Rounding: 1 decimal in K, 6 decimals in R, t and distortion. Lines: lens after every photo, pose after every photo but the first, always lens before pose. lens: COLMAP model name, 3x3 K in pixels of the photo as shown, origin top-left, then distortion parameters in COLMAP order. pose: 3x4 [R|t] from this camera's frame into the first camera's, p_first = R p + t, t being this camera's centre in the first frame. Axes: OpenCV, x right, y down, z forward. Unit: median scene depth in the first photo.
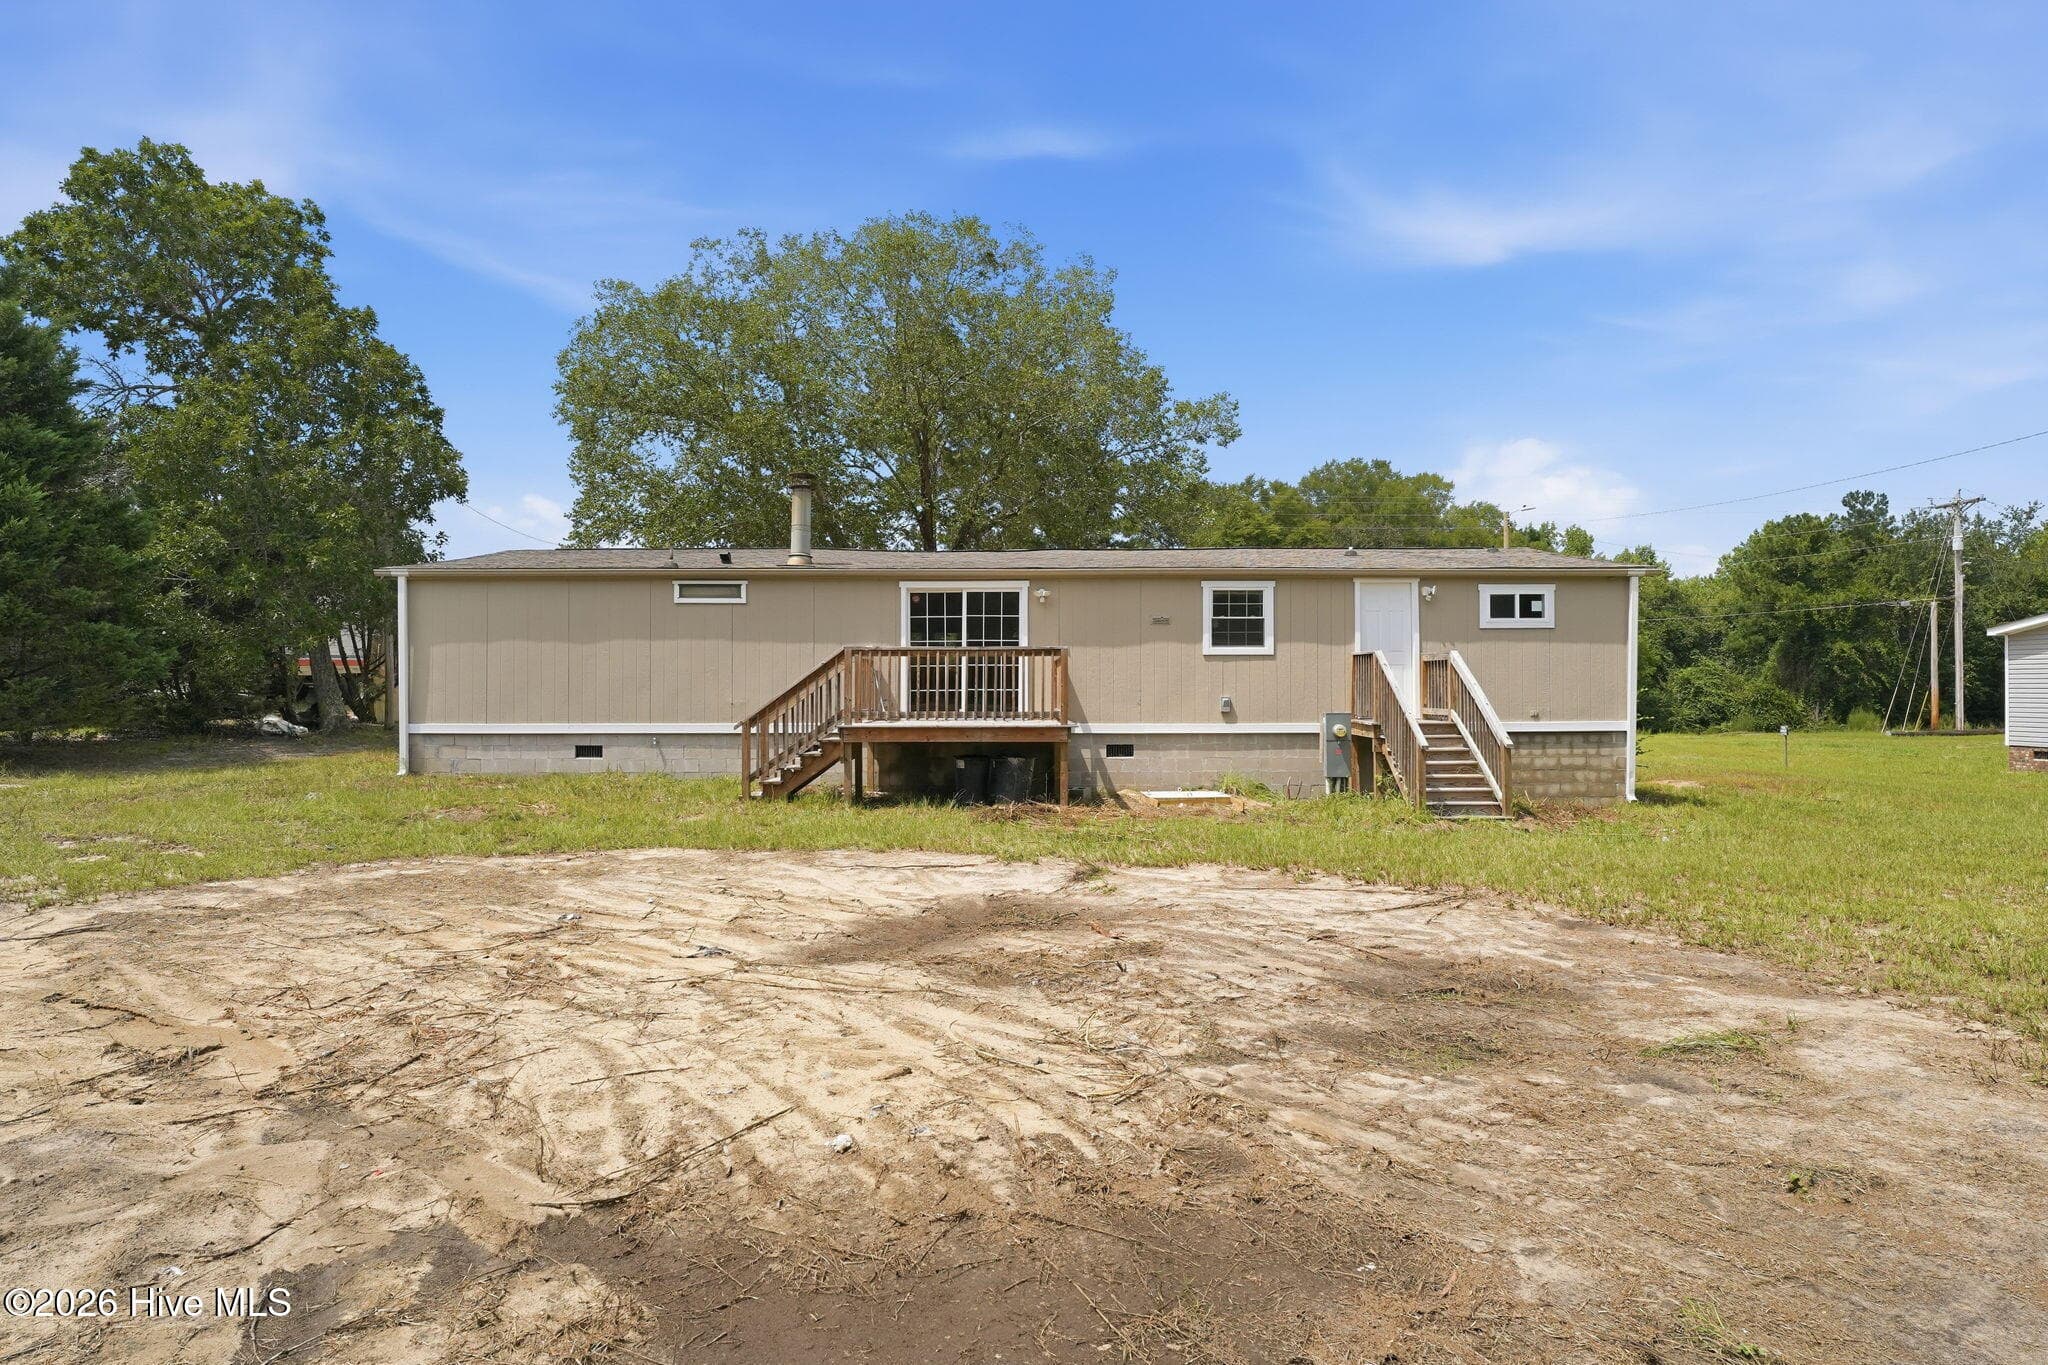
lens RADIAL K [[1141.4, 0, 1024.0], [0, 1141.4, 682.5], [0, 0, 1]] dist [0.004544, -0.001292]
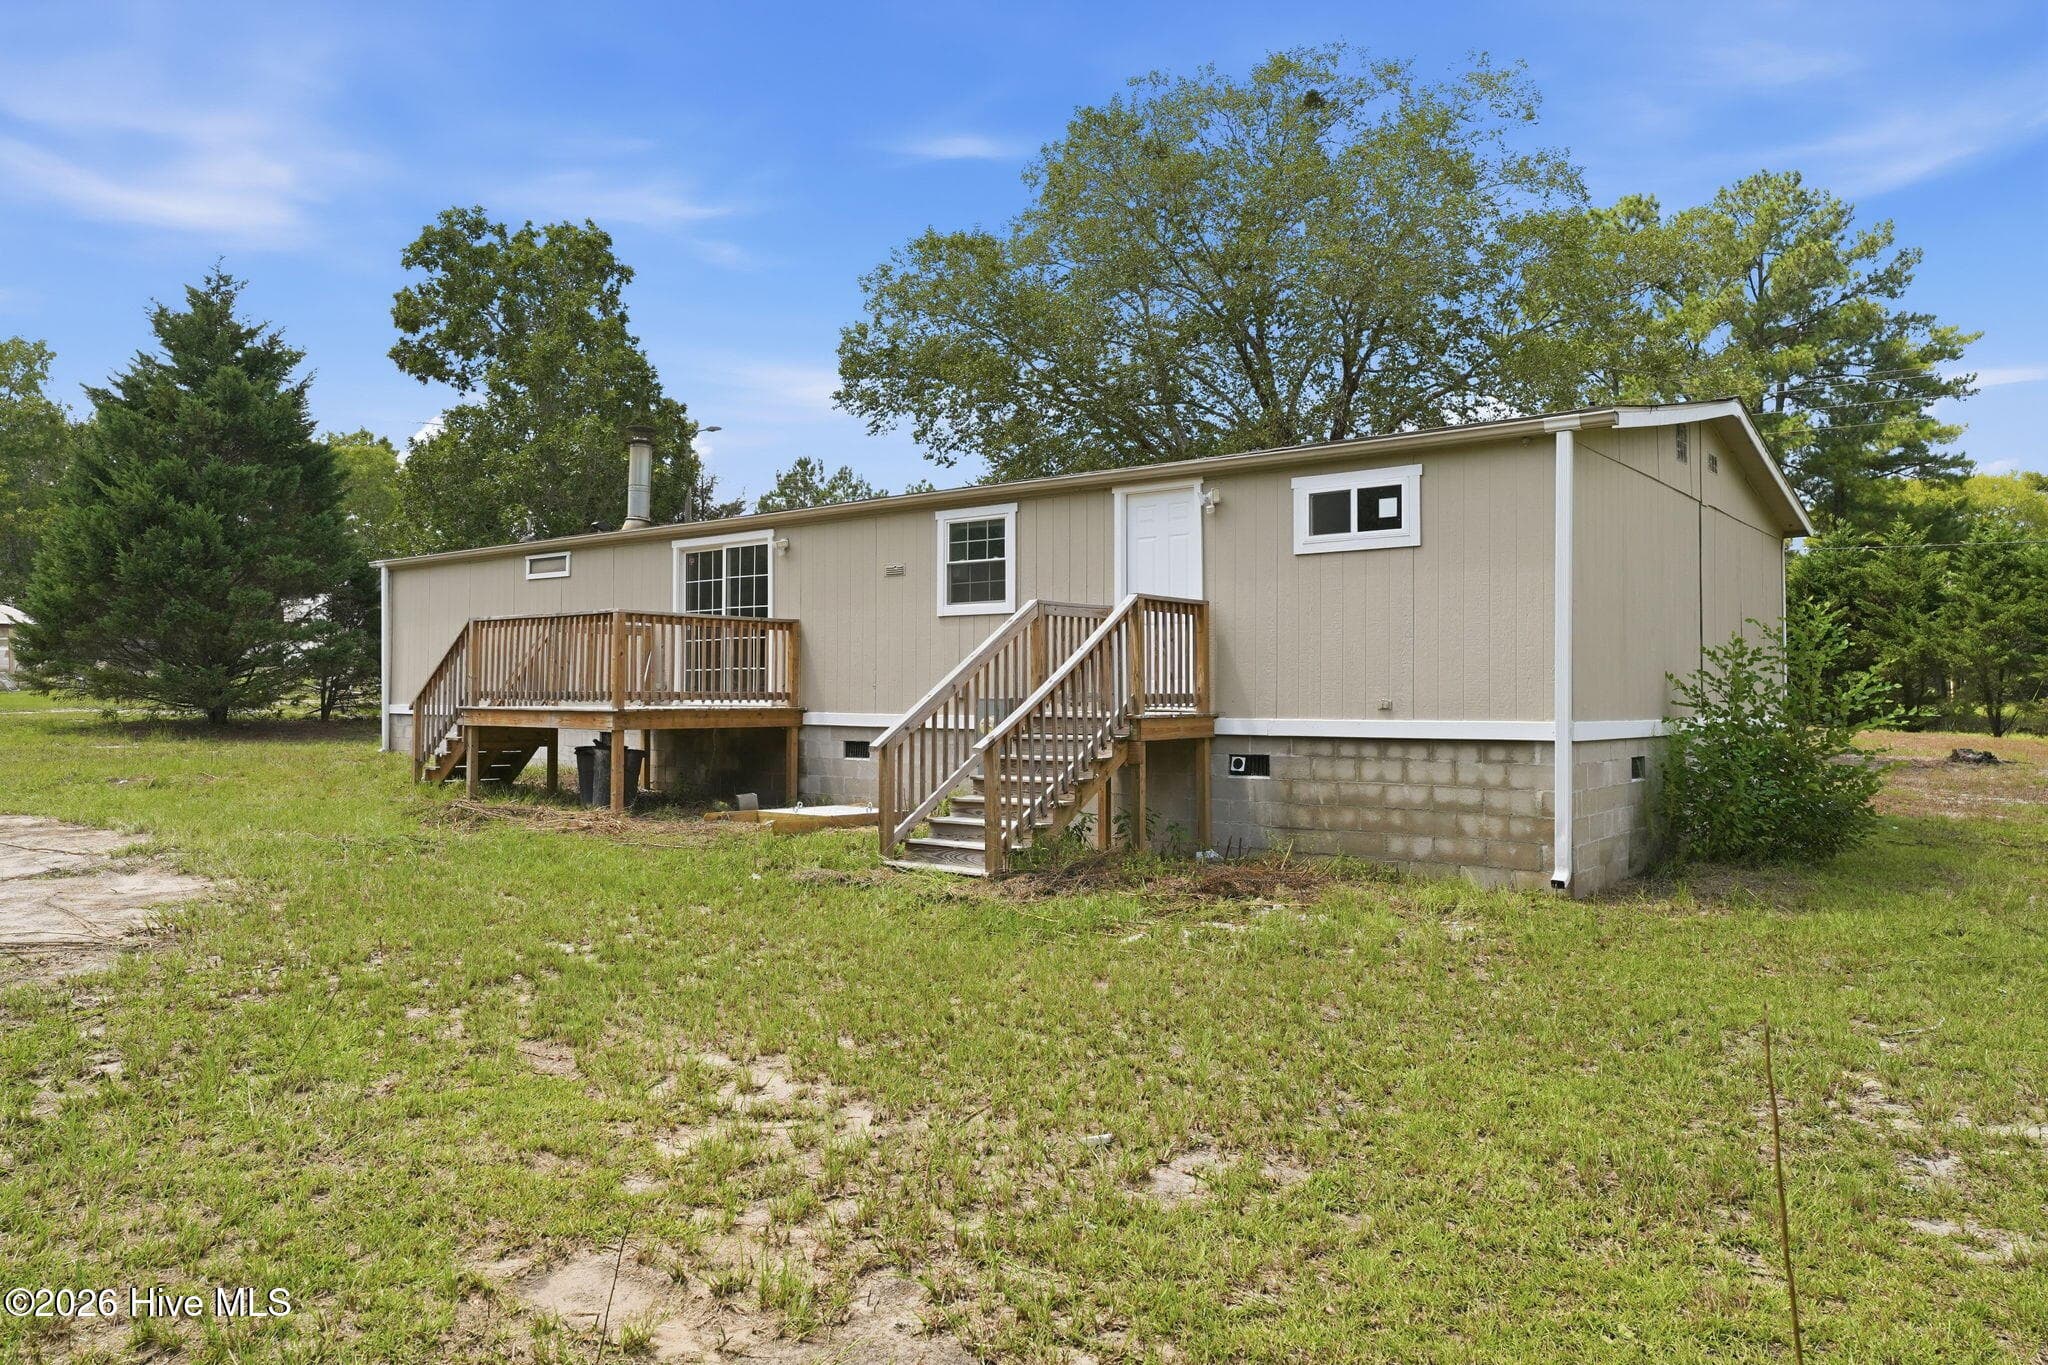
lens RADIAL K [[1354.1, 0, 1018.7], [0, 1354.1, 628.3], [0, 0, 1]] dist [0.008550, 0.001915]
pose [[0.771244, -0.026097, -0.636004, 0.723914], [0.000797, 0.999198, -0.040034, 0.016673], [0.636539, 0.030369, 0.770647, 0.388507]]
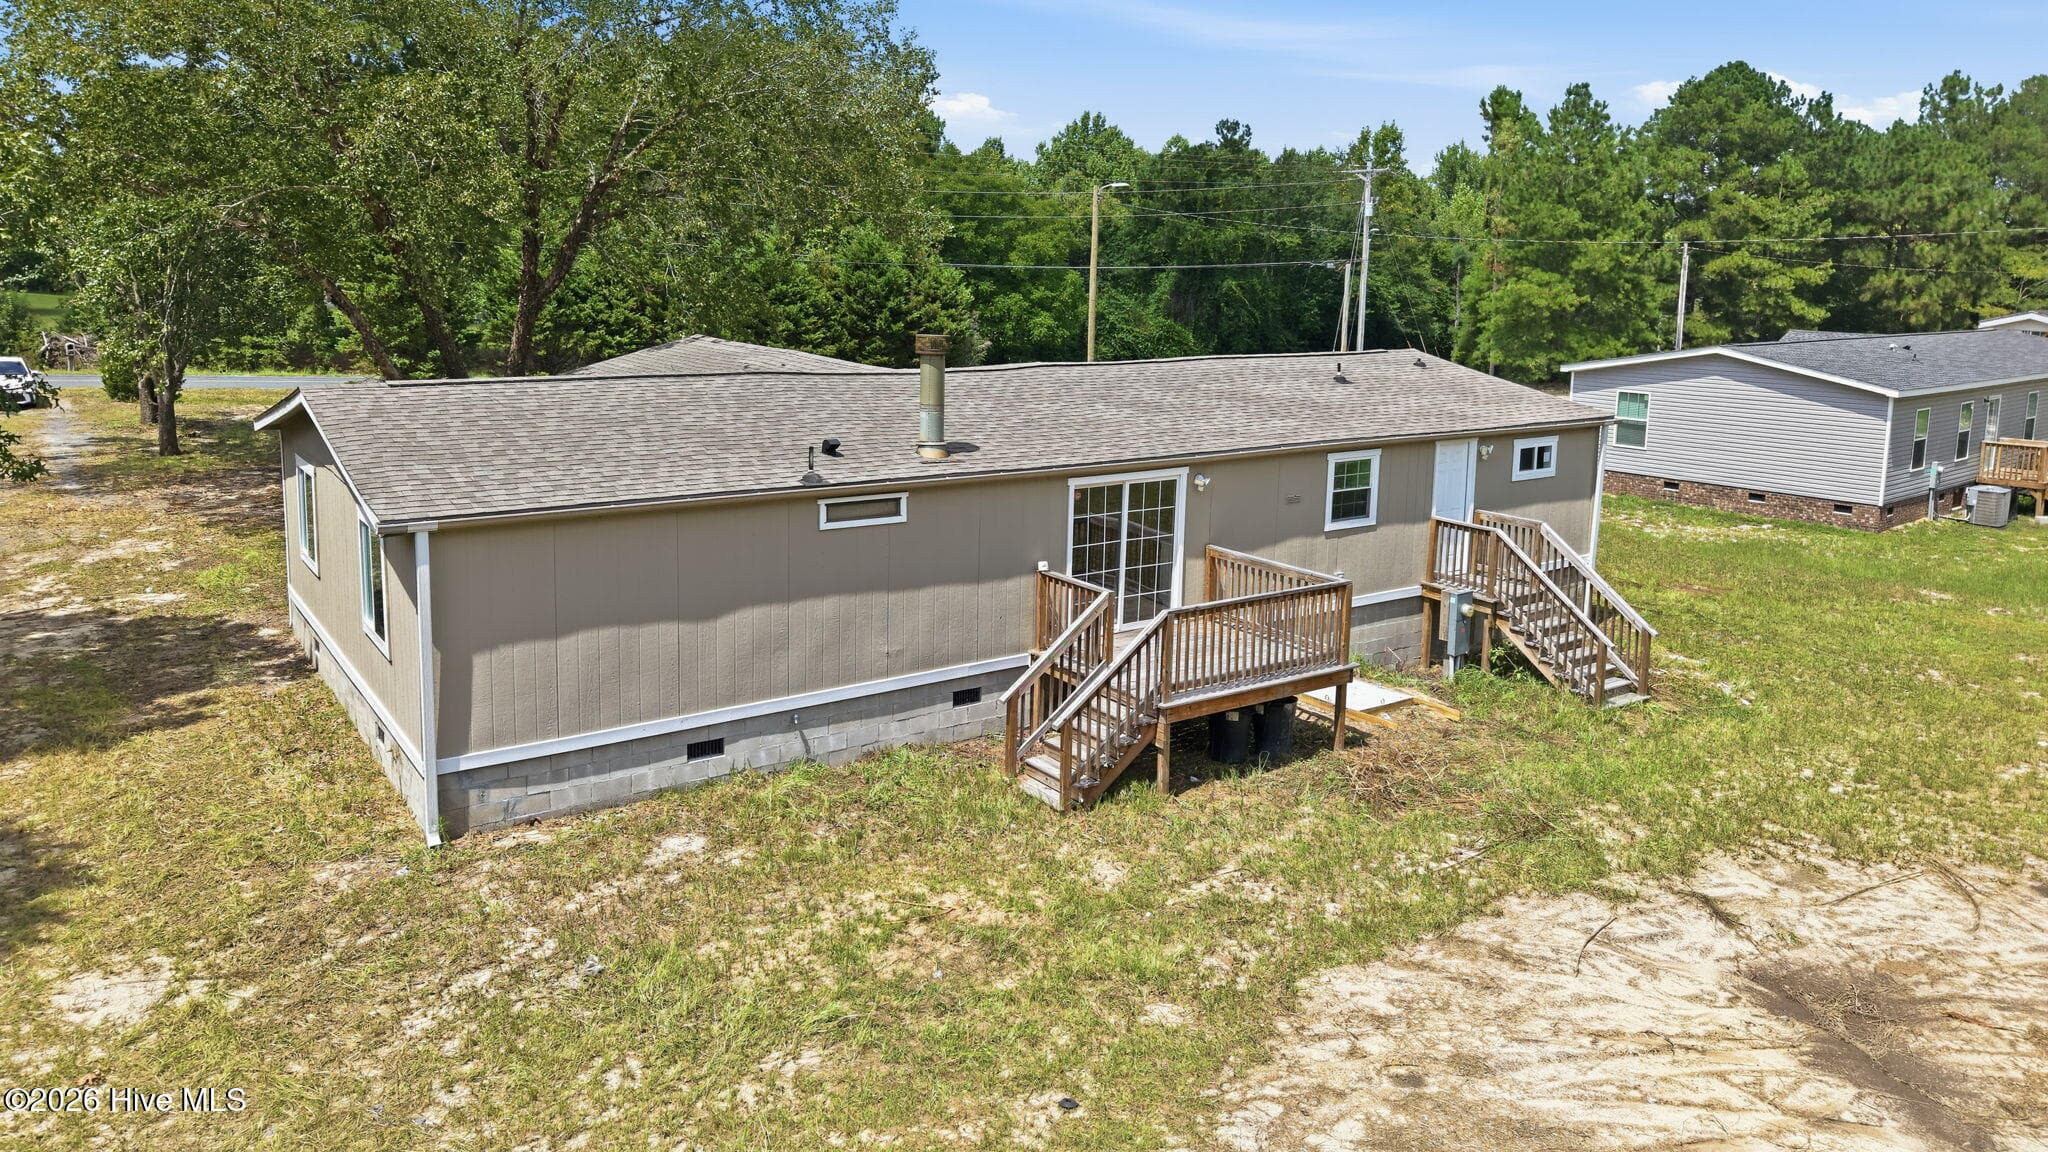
lens RADIAL K [[1414.7, 0, 1027.5], [0, 1414.7, 451.8], [0, 0, 1]] dist [0.032622, -0.000836]
pose [[0.821753, -0.060324, 0.566641, -0.698740], [-0.026599, 0.989236, 0.143888, -0.249690], [-0.569222, -0.133313, 0.811304, 0.202121]]
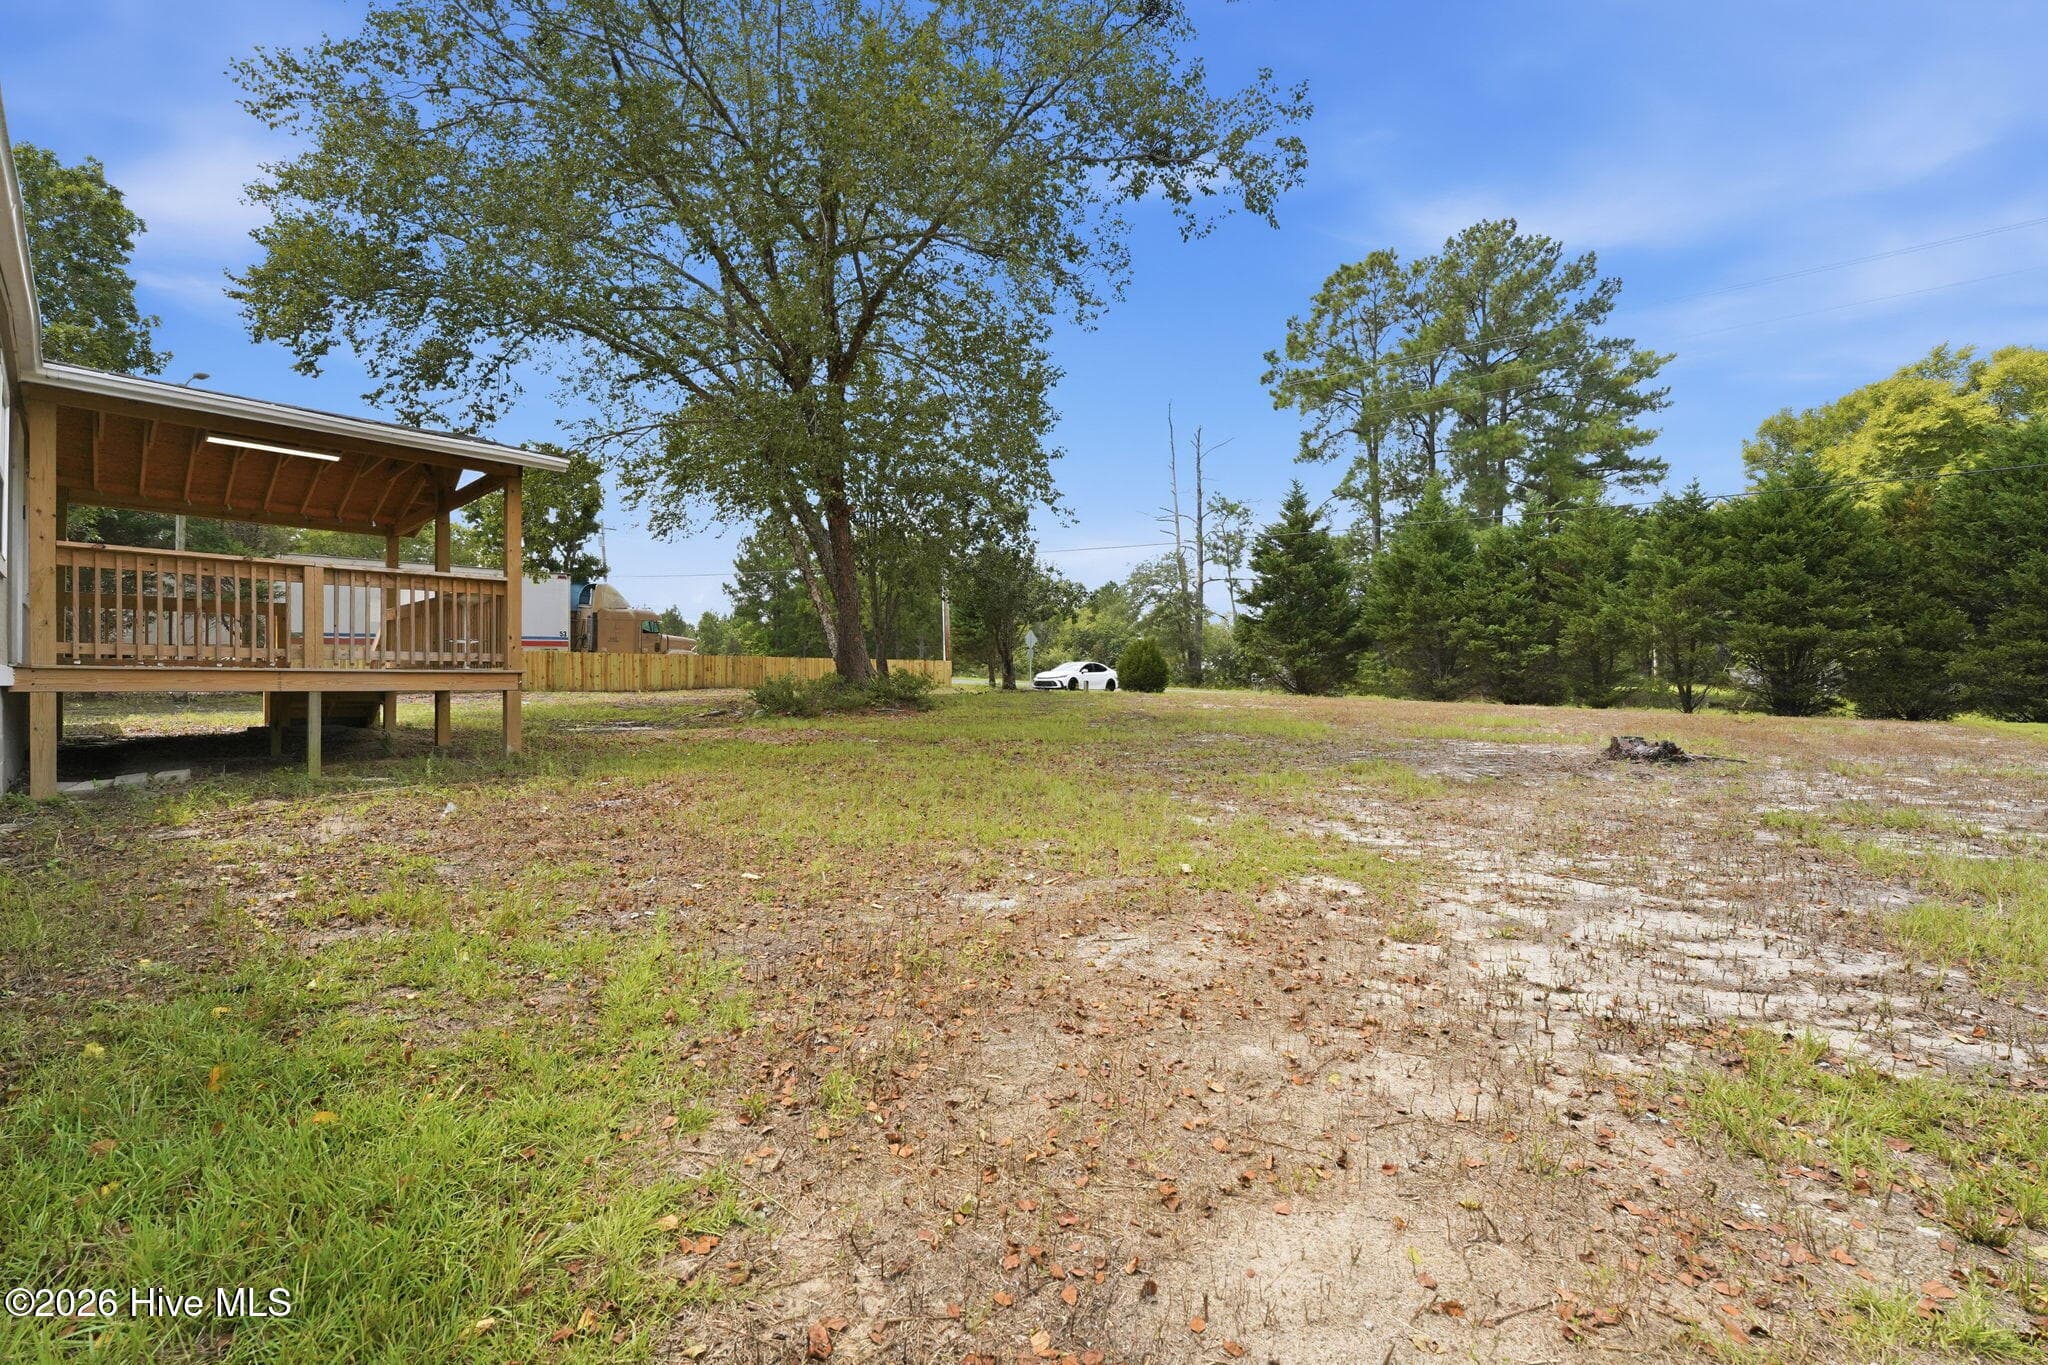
lens RADIAL K [[876.7, 0, 1012.7], [0, 876.7, 673.3], [0, 0, 1]] dist [-0.052719, 0.012542]
pose [[0.740064, -0.014144, -0.672388, 0.649778], [0.009359, 0.999899, -0.010733, 0.050852], [0.672471, 0.001650, 0.740121, 1.495408]]
